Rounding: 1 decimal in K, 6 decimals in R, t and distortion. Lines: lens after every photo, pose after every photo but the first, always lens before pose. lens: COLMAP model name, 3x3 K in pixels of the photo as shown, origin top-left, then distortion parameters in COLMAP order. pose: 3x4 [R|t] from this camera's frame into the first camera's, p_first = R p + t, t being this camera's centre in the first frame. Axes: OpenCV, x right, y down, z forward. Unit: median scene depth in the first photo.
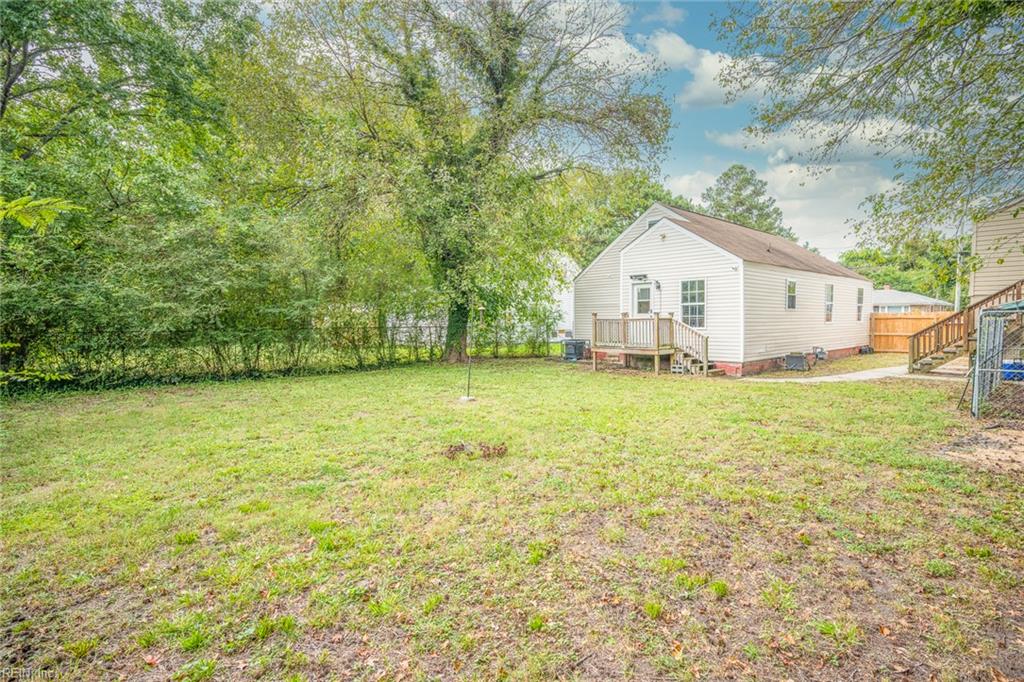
lens RADIAL K [[504.5, 0, 512.0], [0, 504.5, 341.0], [0, 0, 1]] dist [0.011777, 0.000448]
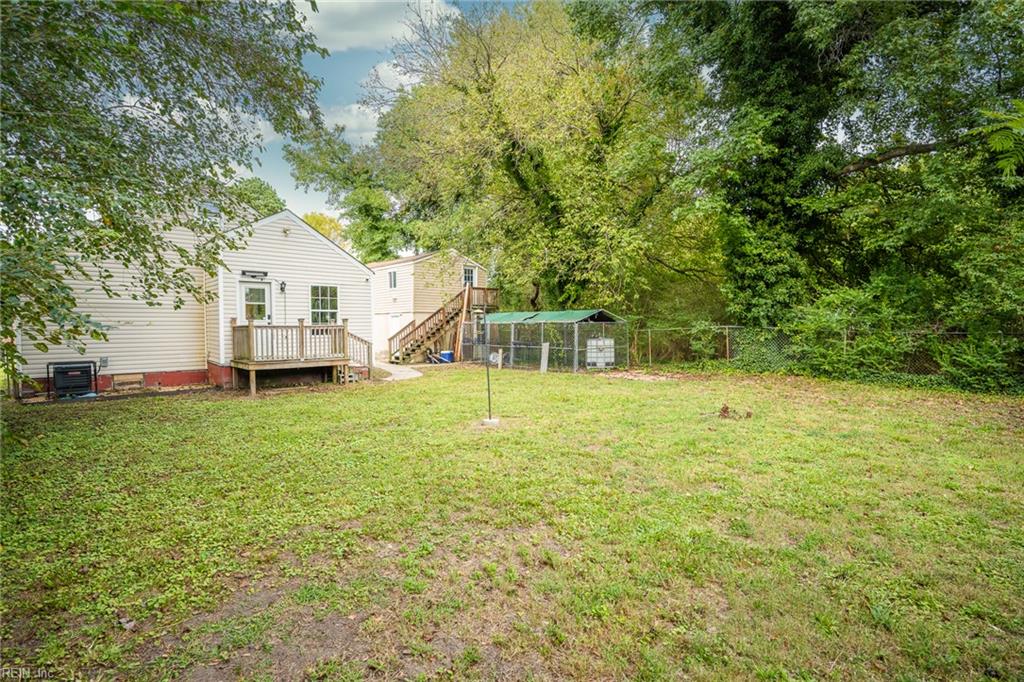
lens RADIAL K [[504.5, 0, 512.0], [0, 504.5, 341.0], [0, 0, 1]] dist [0.011777, 0.000448]
pose [[0.016133, -0.023558, 0.999592, -0.543776], [0.045523, 0.998703, 0.022802, -0.019972], [-0.998833, 0.045137, 0.017184, 0.580917]]
